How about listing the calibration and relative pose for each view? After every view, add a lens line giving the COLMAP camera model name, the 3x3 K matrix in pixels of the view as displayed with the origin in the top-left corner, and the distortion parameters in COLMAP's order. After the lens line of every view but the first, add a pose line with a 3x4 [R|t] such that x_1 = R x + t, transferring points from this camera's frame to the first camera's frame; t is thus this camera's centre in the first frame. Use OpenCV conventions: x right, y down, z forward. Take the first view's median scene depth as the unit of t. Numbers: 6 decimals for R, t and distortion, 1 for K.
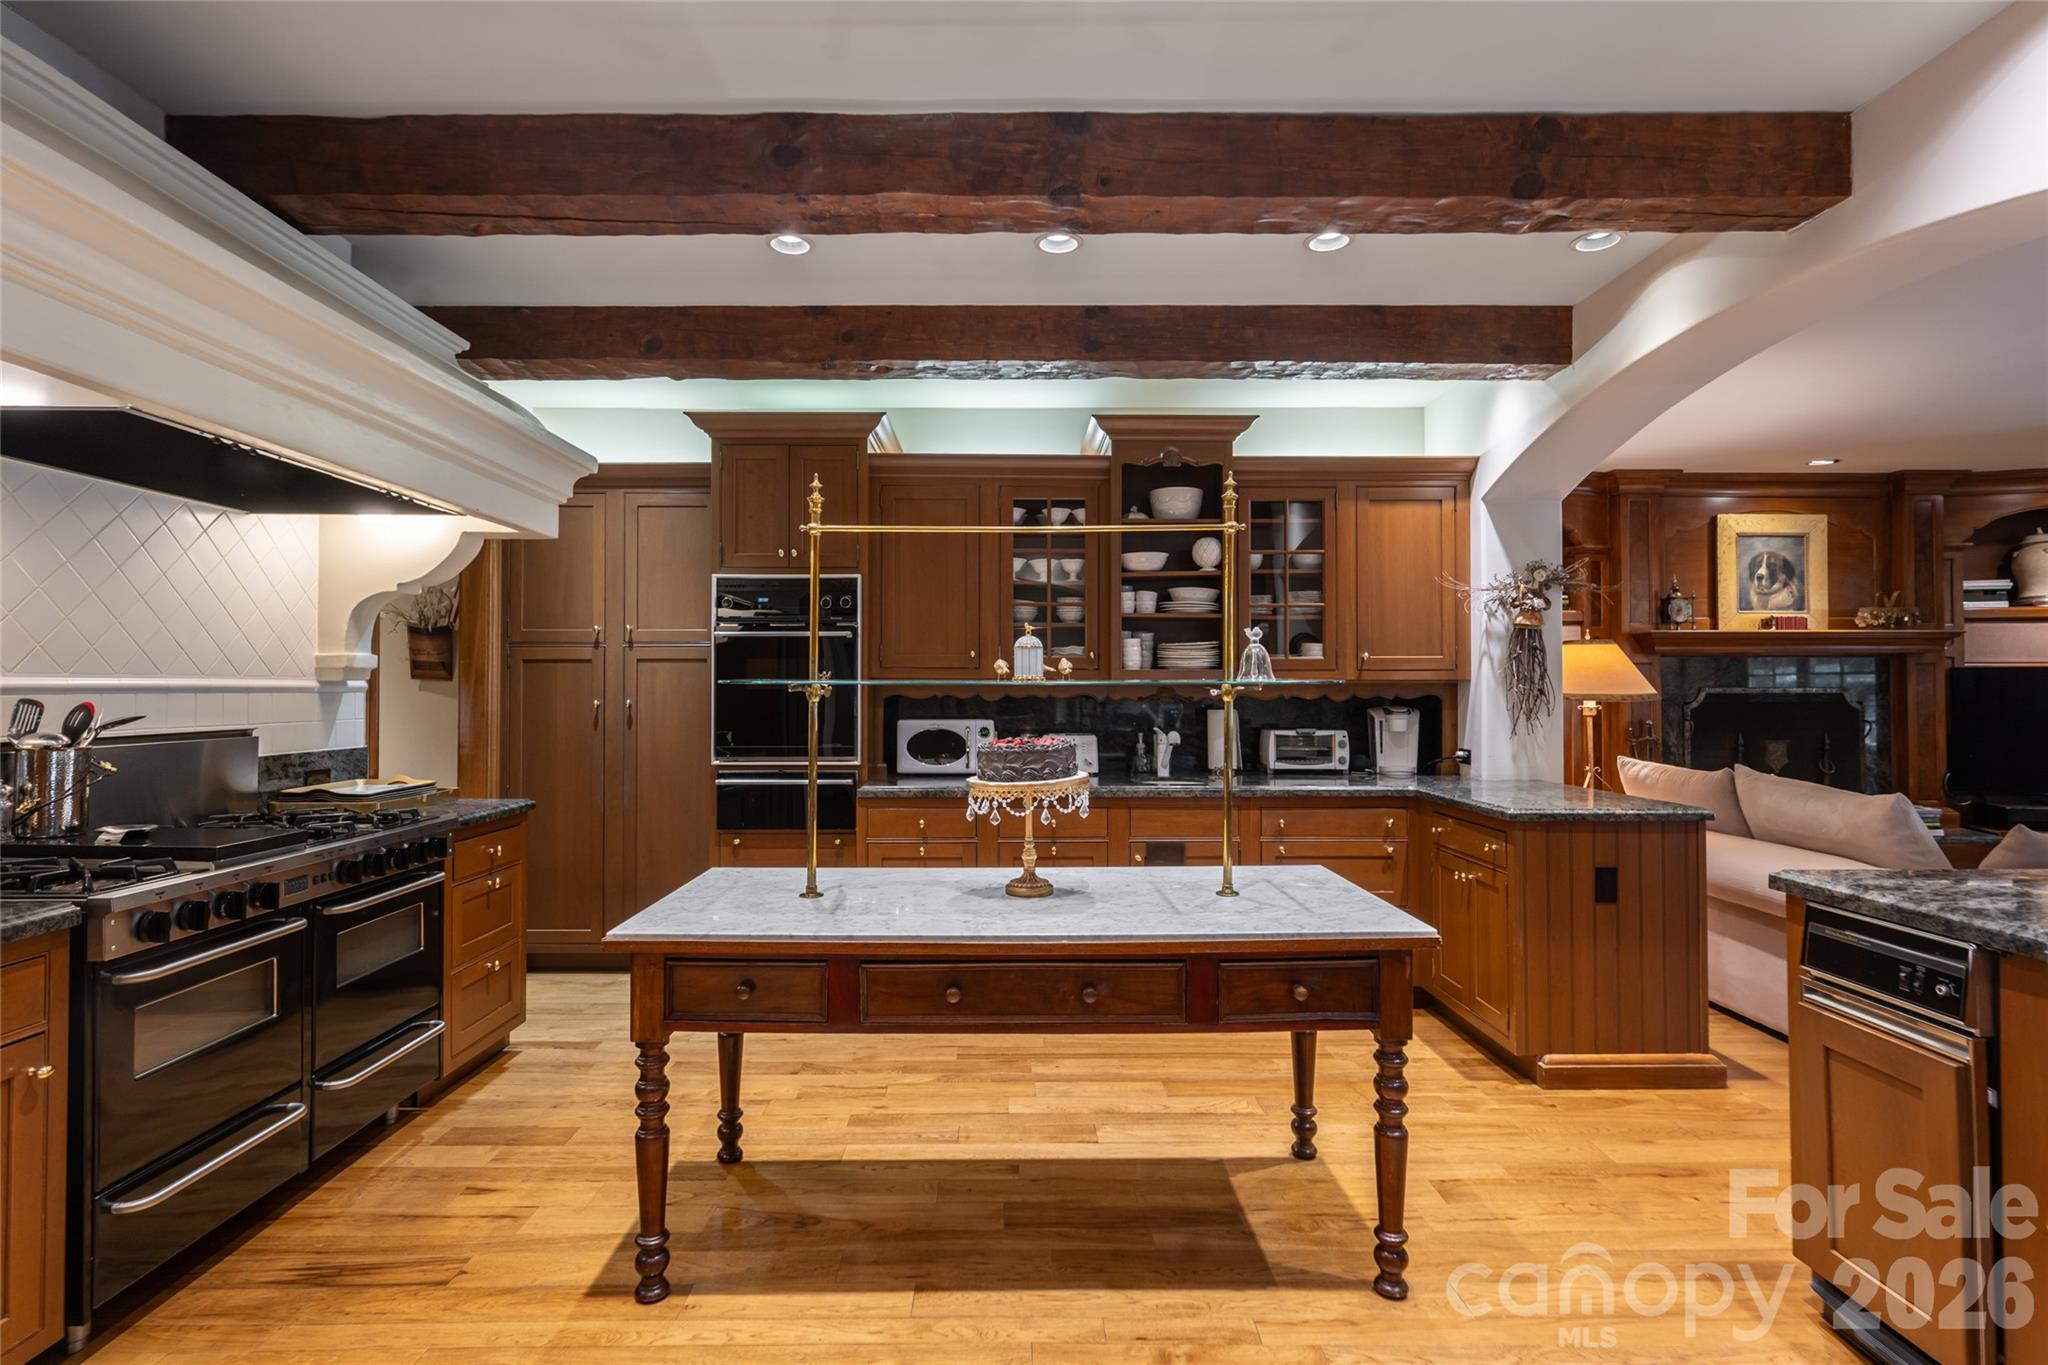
lens RADIAL K [[998.2, 0, 994.2], [0, 998.2, 679.7], [0, 0, 1]] dist [0.000585, 0.000245]
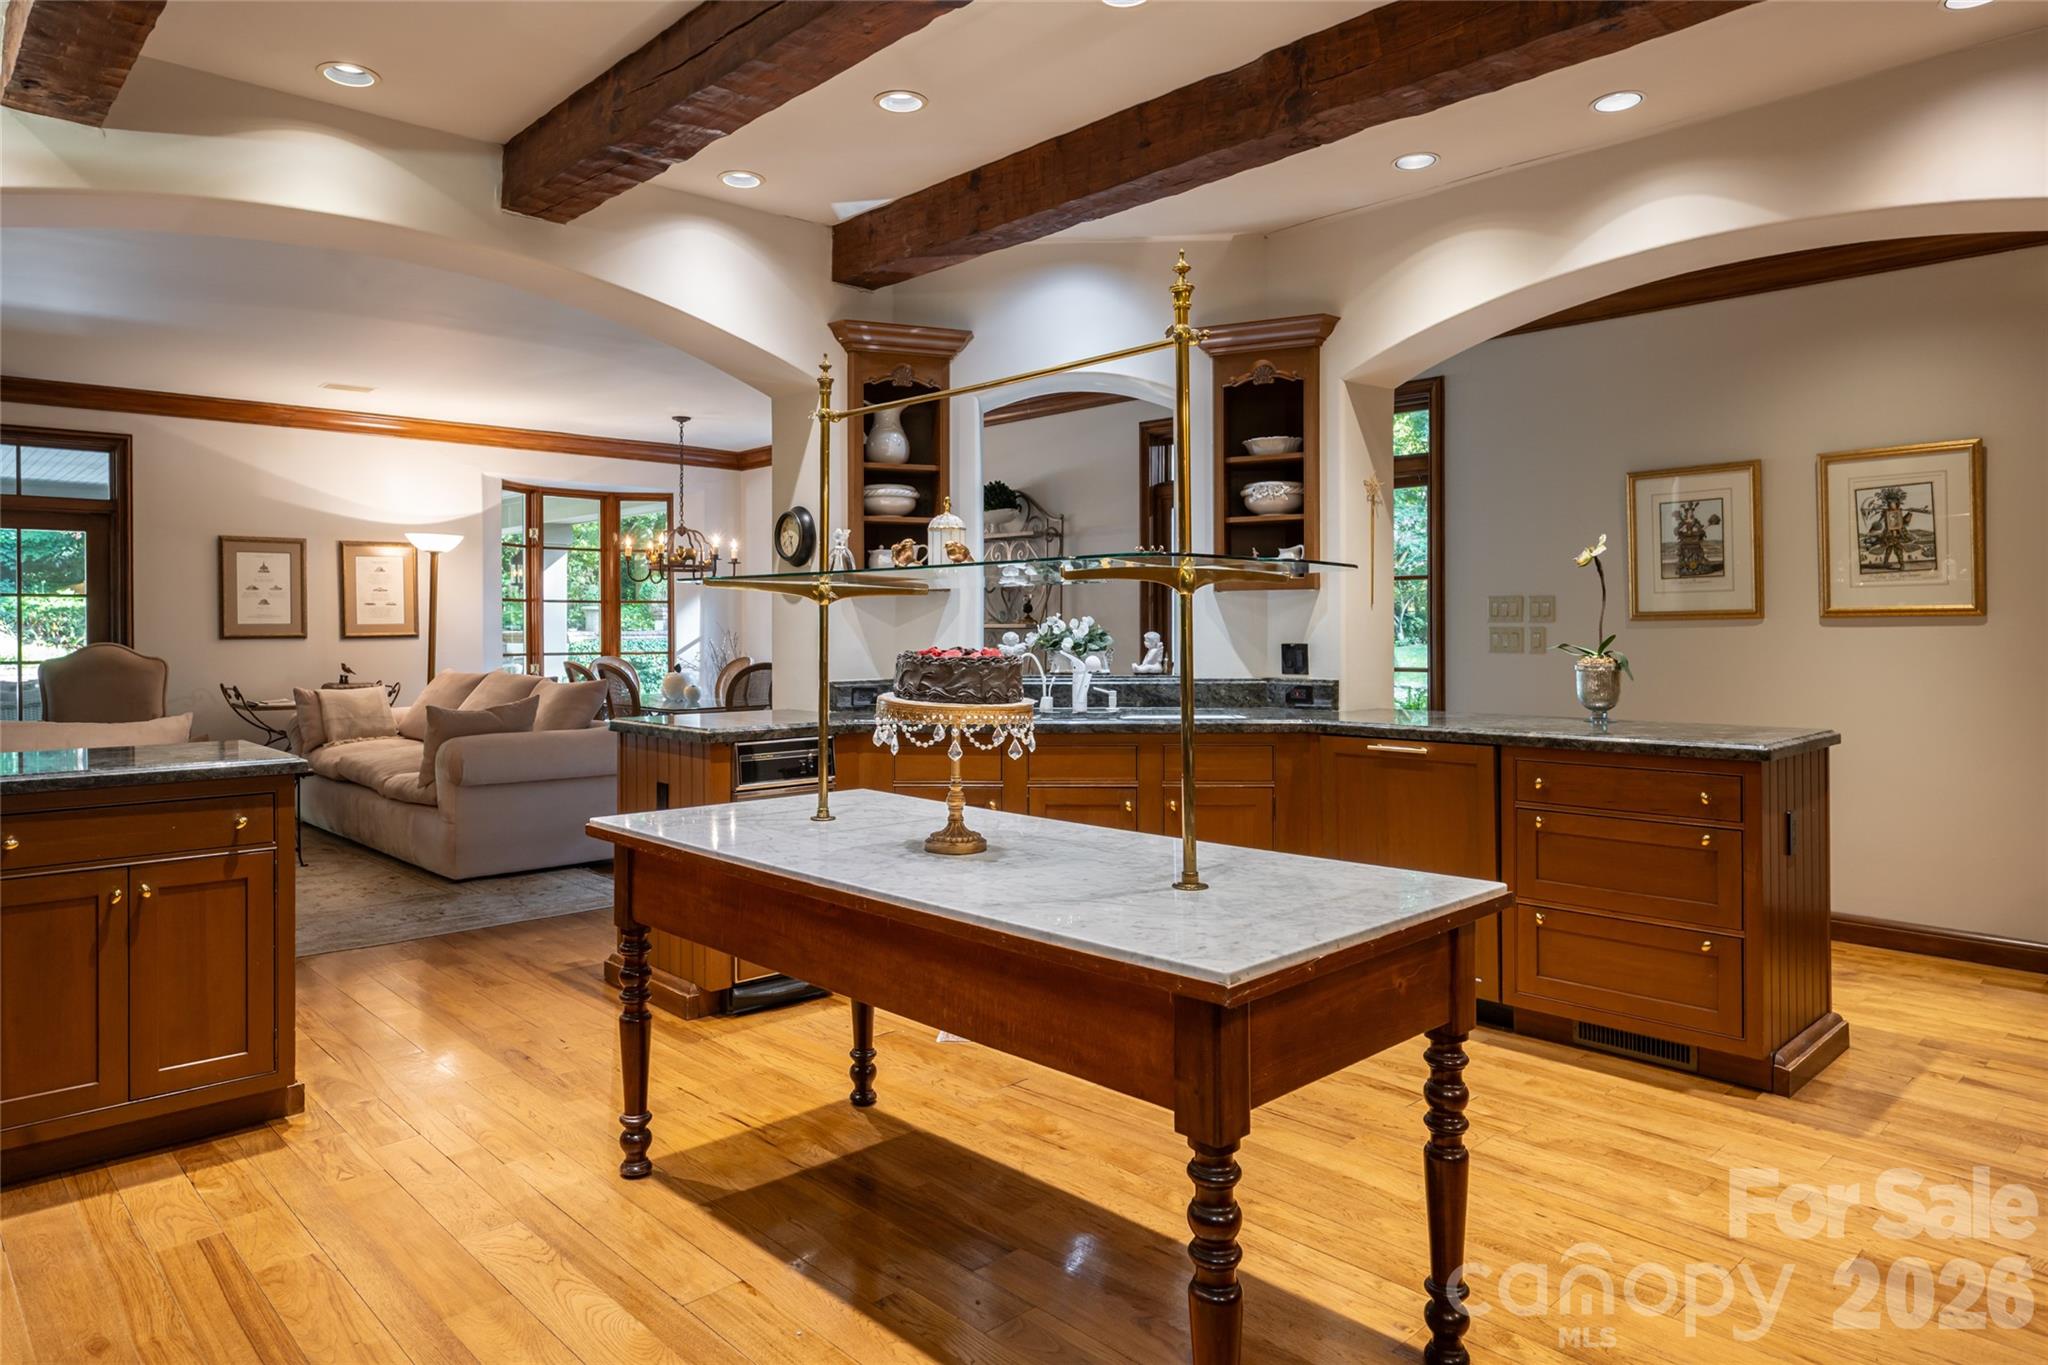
lens RADIAL K [[1227.9, 0, 1032.3], [0, 1227.9, 599.0], [0, 0, 1]] dist [-0.000064, -0.001263]
pose [[-0.701639, 0.021102, 0.712220, -0.272826], [-0.004280, 0.999419, -0.033827, 0.020318], [-0.712519, -0.026783, -0.701141, 0.645858]]
